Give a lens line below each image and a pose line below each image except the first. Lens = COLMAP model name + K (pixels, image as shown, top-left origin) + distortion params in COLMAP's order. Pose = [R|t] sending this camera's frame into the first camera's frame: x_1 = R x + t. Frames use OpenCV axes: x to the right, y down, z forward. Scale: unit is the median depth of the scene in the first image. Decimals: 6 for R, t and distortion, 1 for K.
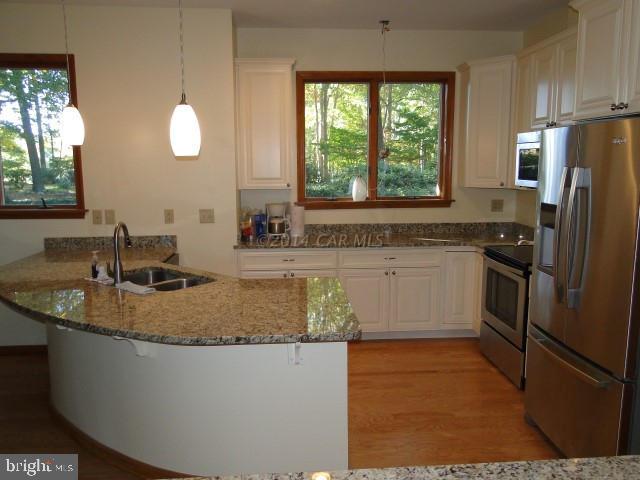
lens RADIAL K [[536.6, 0, 318.8], [0, 536.6, 238.7], [0, 0, 1]] dist [0.005326, -0.003921]
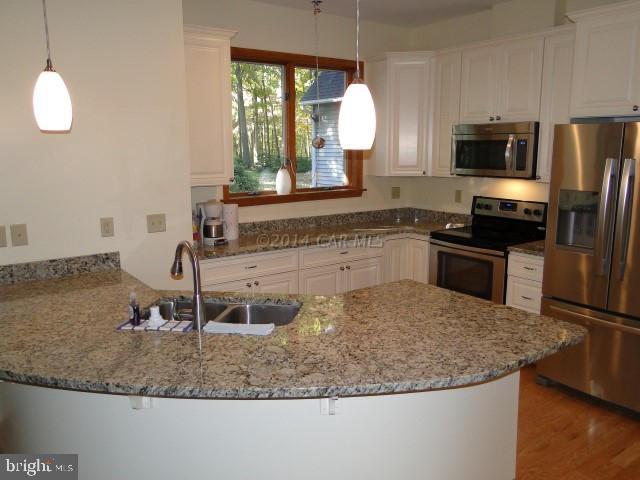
lens RADIAL K [[536.6, 0, 318.9], [0, 536.6, 240.7], [0, 0, 1]] dist [0.005326, -0.003921]
pose [[0.841621, -0.091897, 0.532192, -0.414864], [0.076455, 0.995766, 0.051038, -0.037509], [-0.534629, -0.002266, 0.845084, 0.210245]]
